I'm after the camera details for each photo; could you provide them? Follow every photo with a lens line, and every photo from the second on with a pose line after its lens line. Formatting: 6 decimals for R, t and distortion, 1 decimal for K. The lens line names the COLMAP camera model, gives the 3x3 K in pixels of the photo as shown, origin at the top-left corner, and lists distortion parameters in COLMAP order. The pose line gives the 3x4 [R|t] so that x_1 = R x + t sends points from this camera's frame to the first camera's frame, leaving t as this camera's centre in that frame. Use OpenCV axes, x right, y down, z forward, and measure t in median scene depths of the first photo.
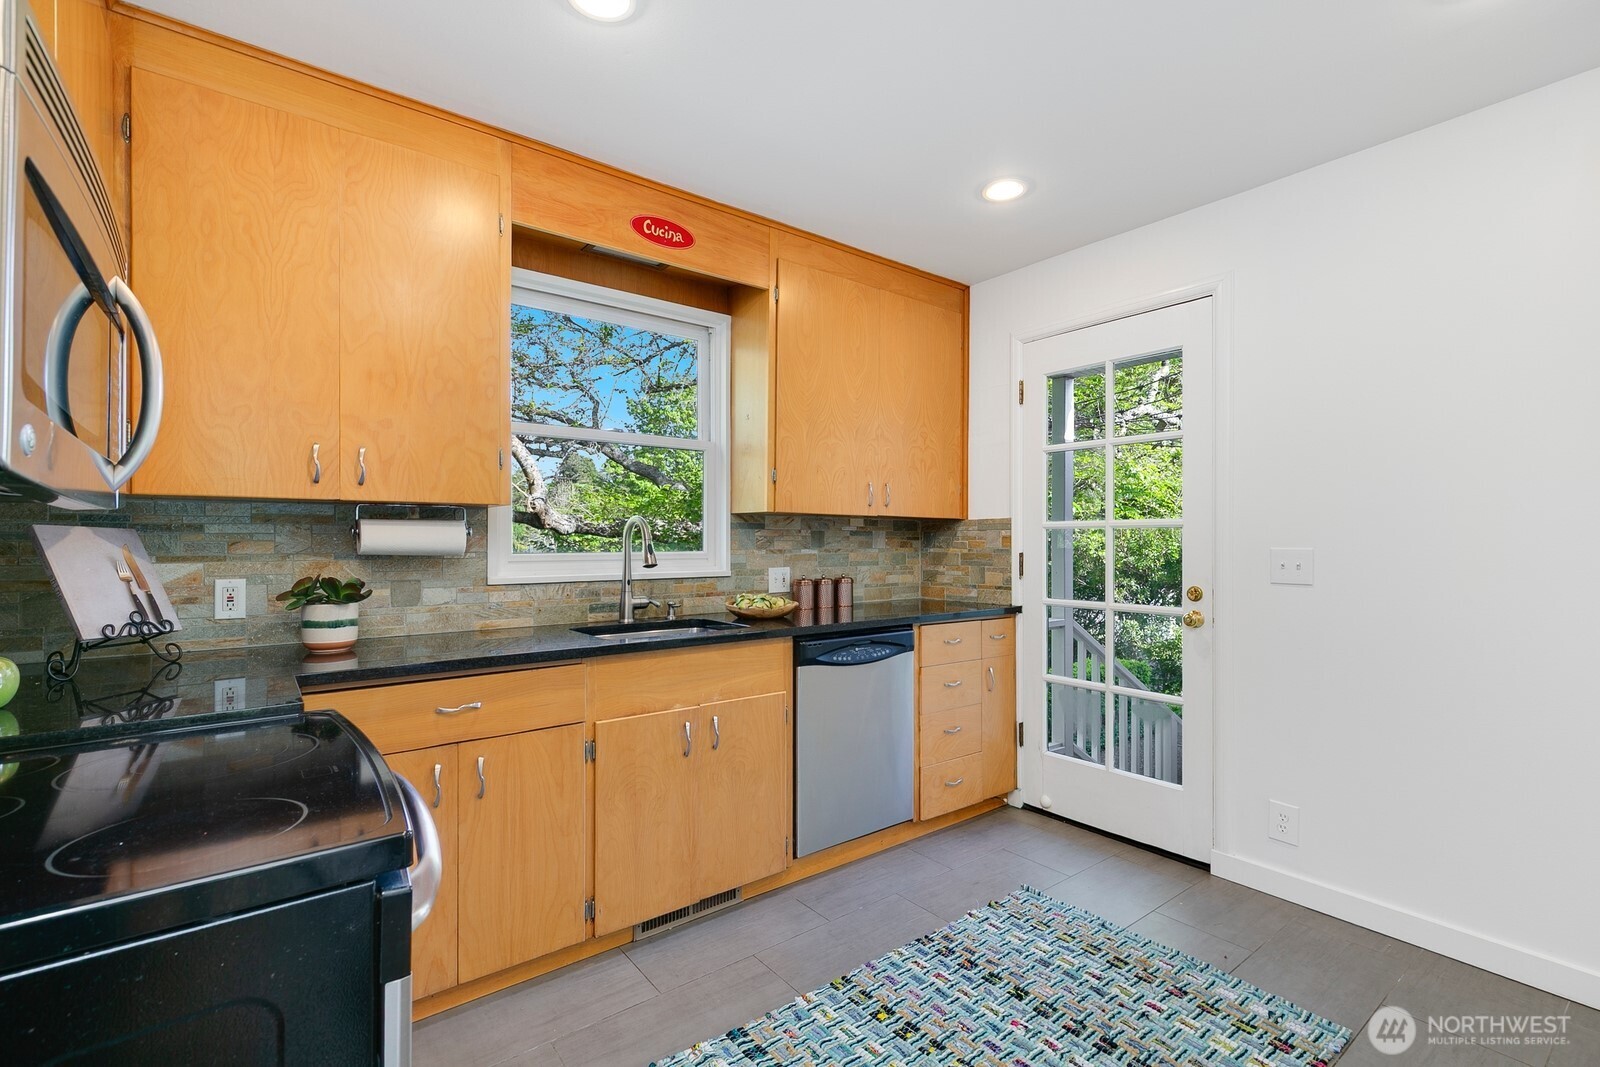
lens RADIAL K [[720.8, 0, 799.8], [0, 720.8, 538.7], [0, 0, 1]] dist [0.009631, -0.002622]
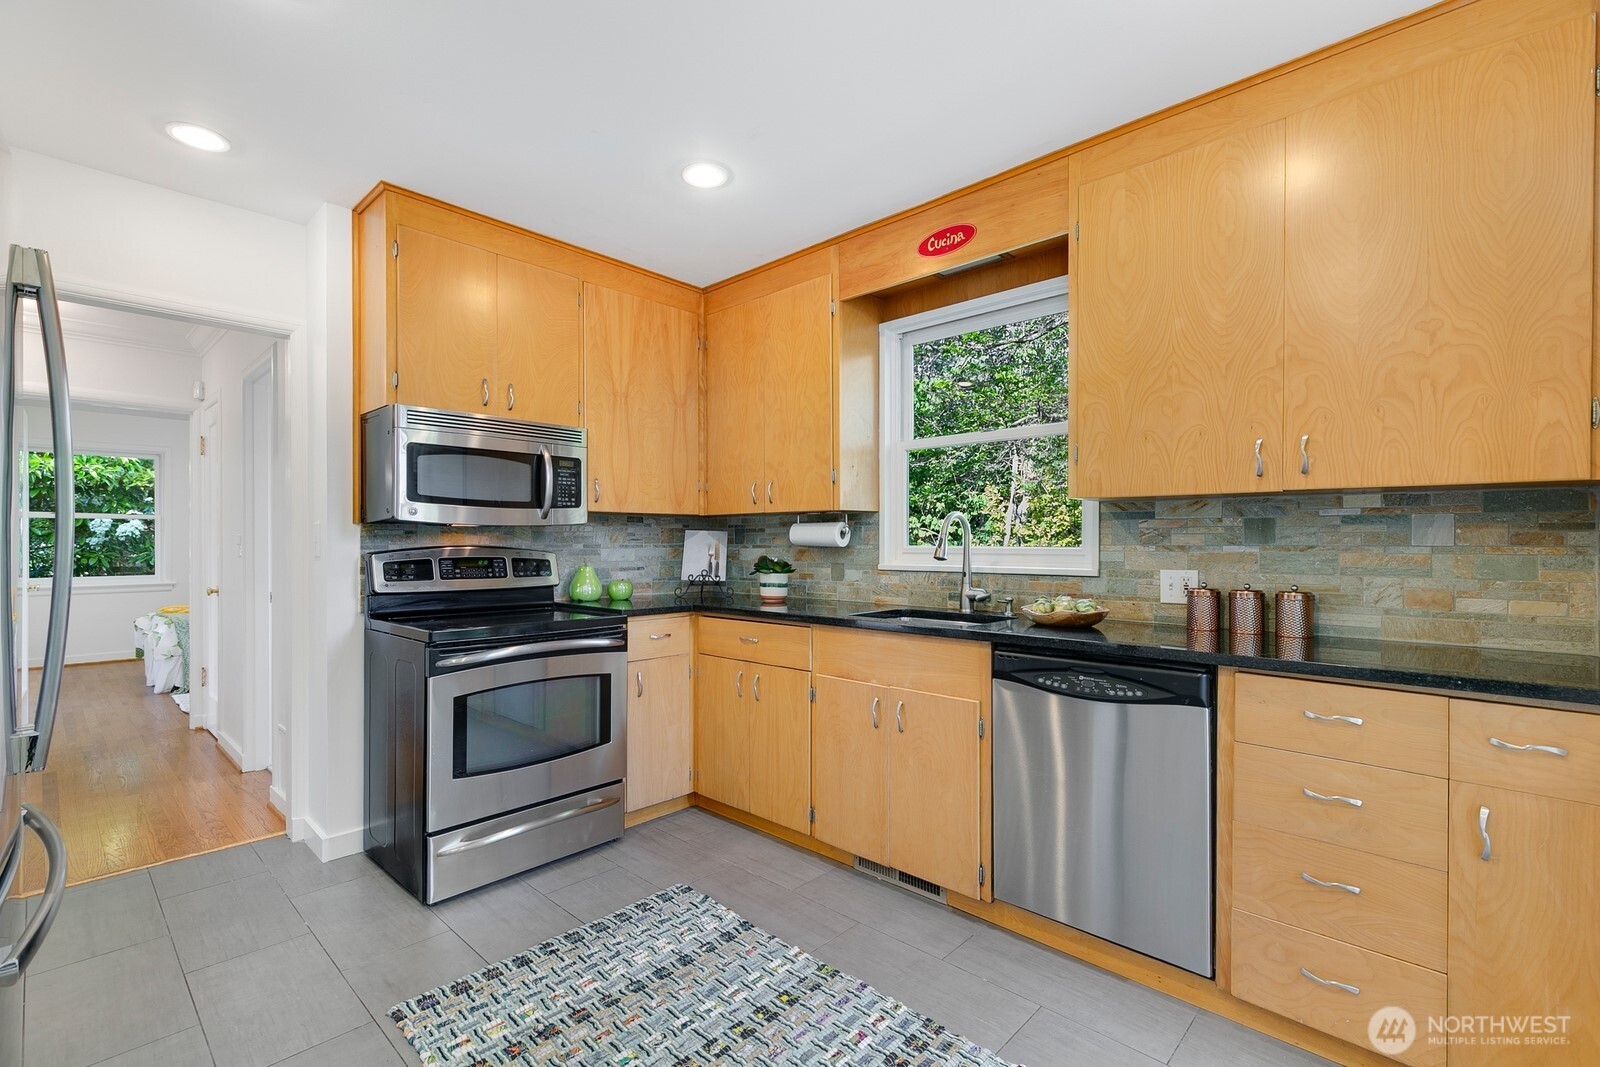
lens RADIAL K [[720.8, 0, 794.3], [0, 720.8, 540.1], [0, 0, 1]] dist [0.009631, -0.002622]
pose [[0.146651, -0.002021, -0.989186, 0.782814], [0.004667, 0.999988, -0.001351, 0.010313], [0.989177, -0.004419, 0.146658, 0.601679]]
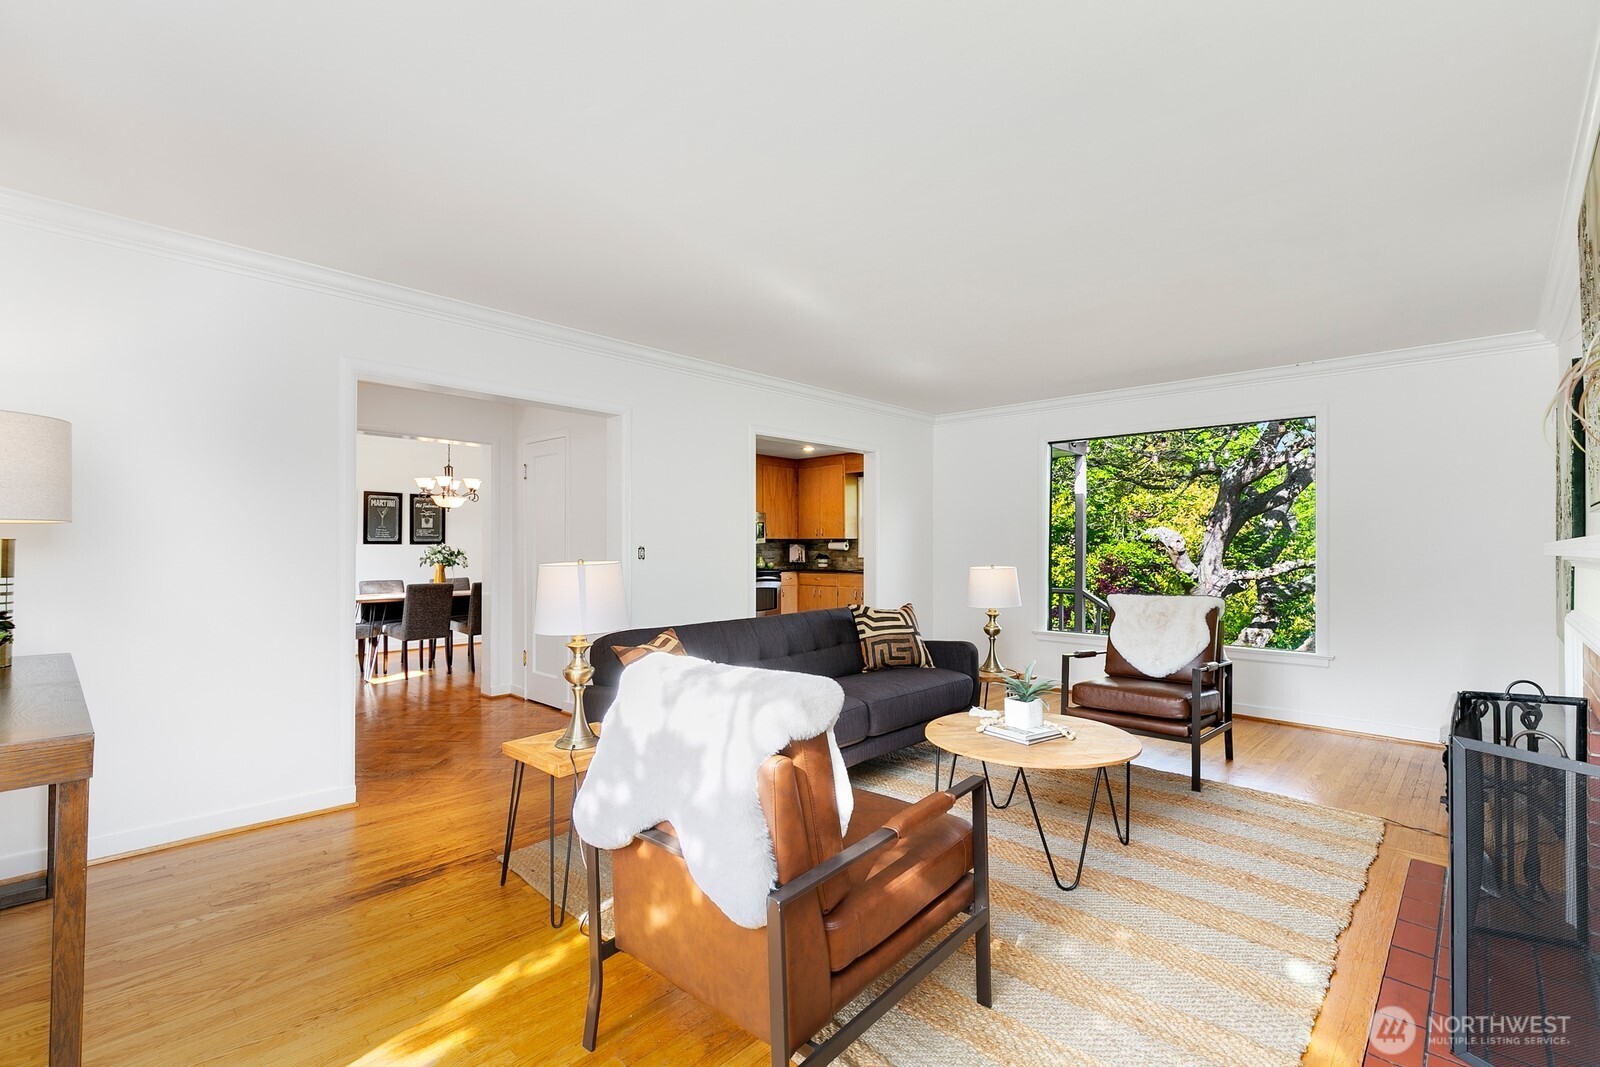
lens RADIAL K [[720.8, 0, 799.2], [0, 720.8, 540.9], [0, 0, 1]] dist [0.009631, -0.002622]
pose [[0.145886, -0.005403, -0.989287, 3.205072], [0.005763, 0.999973, -0.004611, -0.012668], [0.989285, -0.005029, 0.145913, 0.084144]]
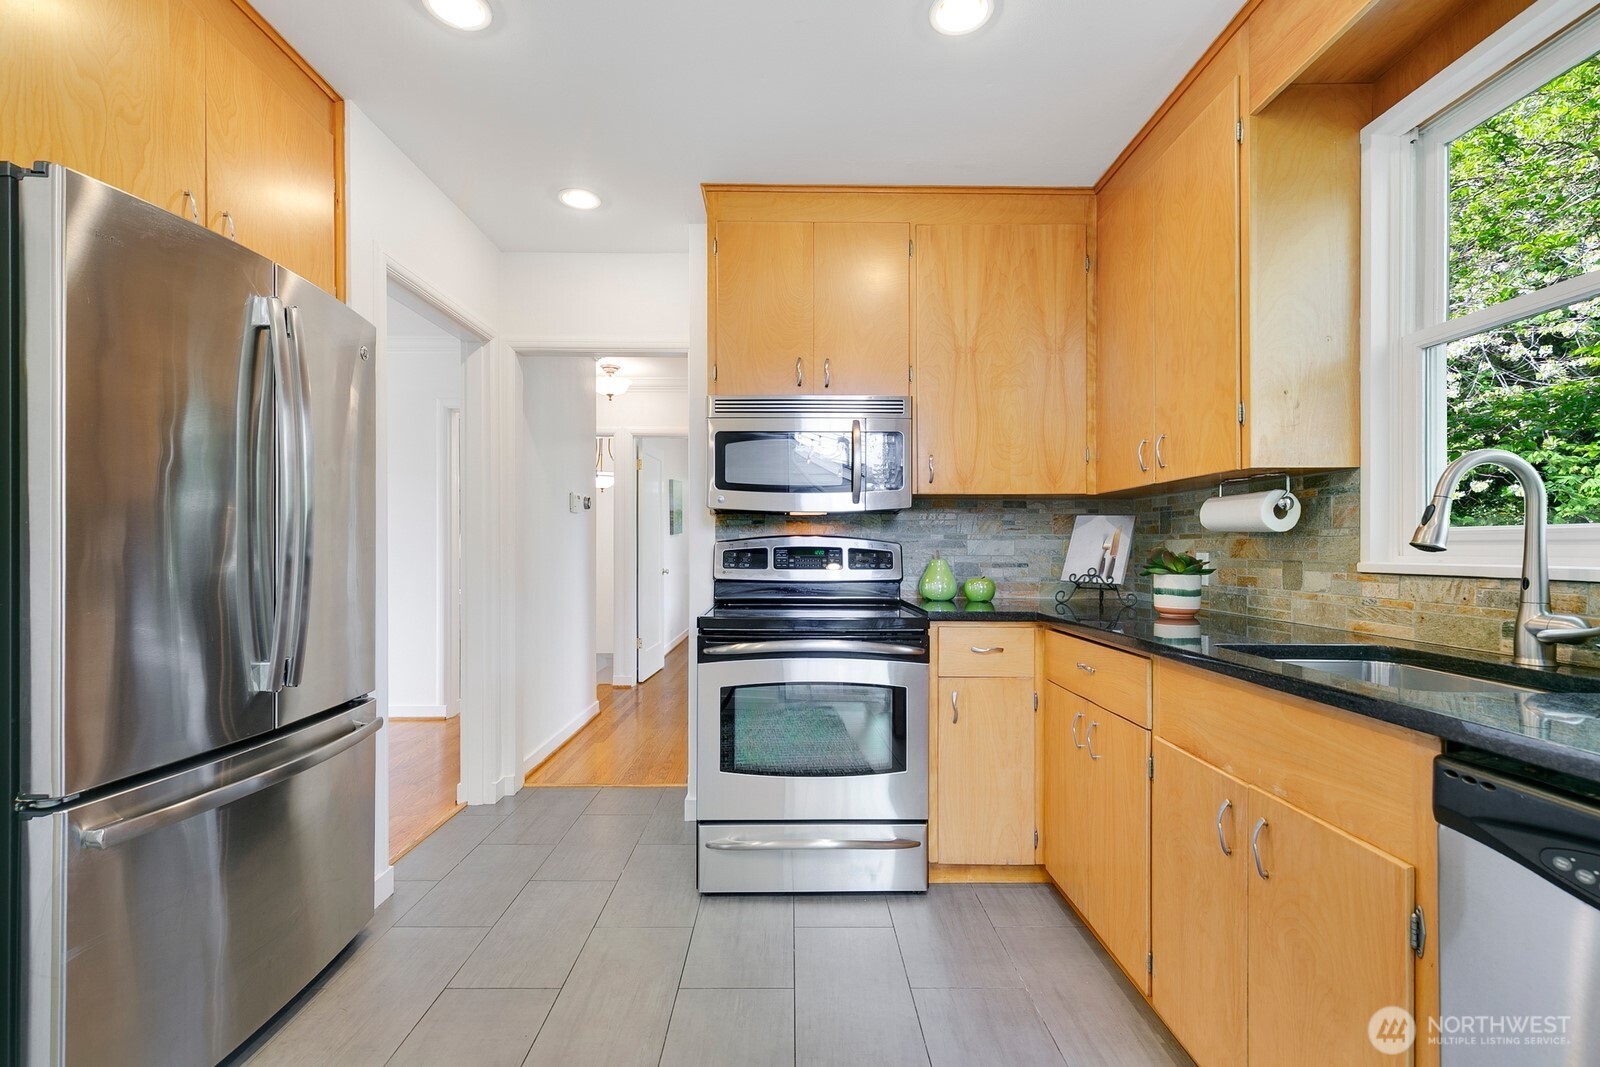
lens RADIAL K [[720.8, 0, 791.7], [0, 720.8, 545.6], [0, 0, 1]] dist [0.009631, -0.002622]
pose [[-0.611253, -0.002424, -0.791432, 0.464905], [0.001997, 0.999987, -0.004605, 0.036373], [0.791433, -0.004396, -0.611240, 0.914739]]
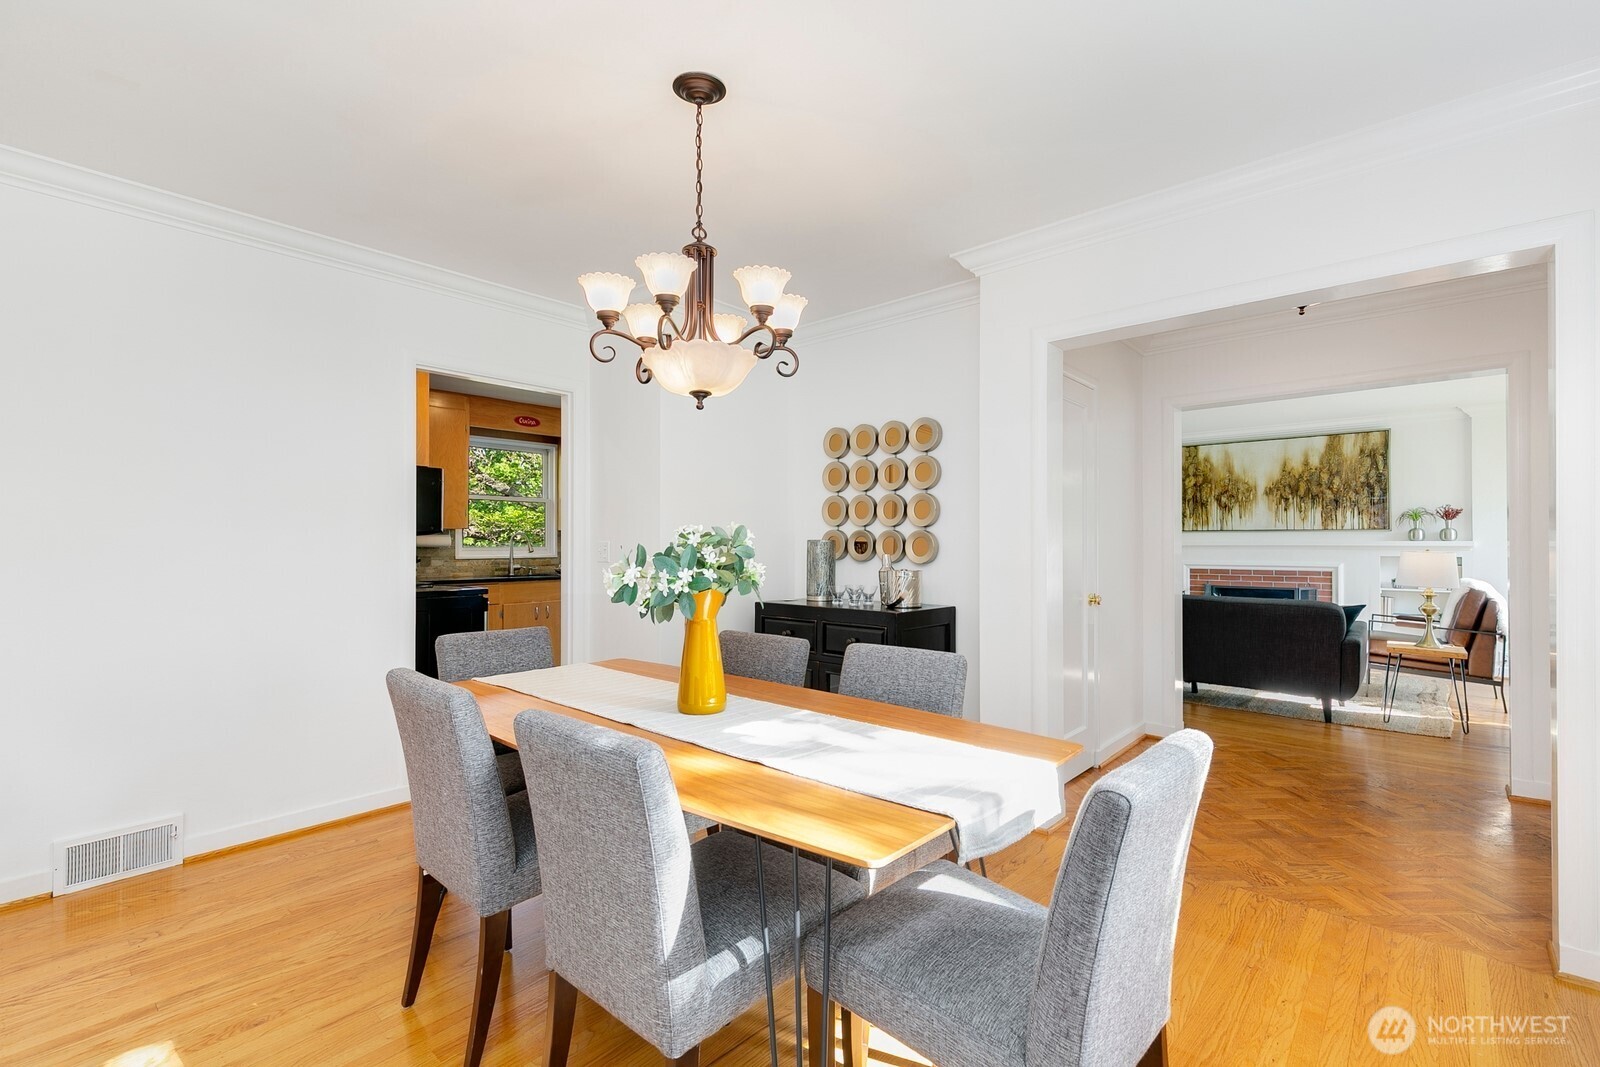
lens RADIAL K [[720.8, 0, 802.9], [0, 720.8, 538.1], [0, 0, 1]] dist [0.009631, -0.002622]
pose [[0.983542, 0.001445, 0.180672, 0.297247], [-0.001651, 0.999998, 0.000994, -0.015167], [-0.180670, -0.001276, 0.983543, -1.623271]]
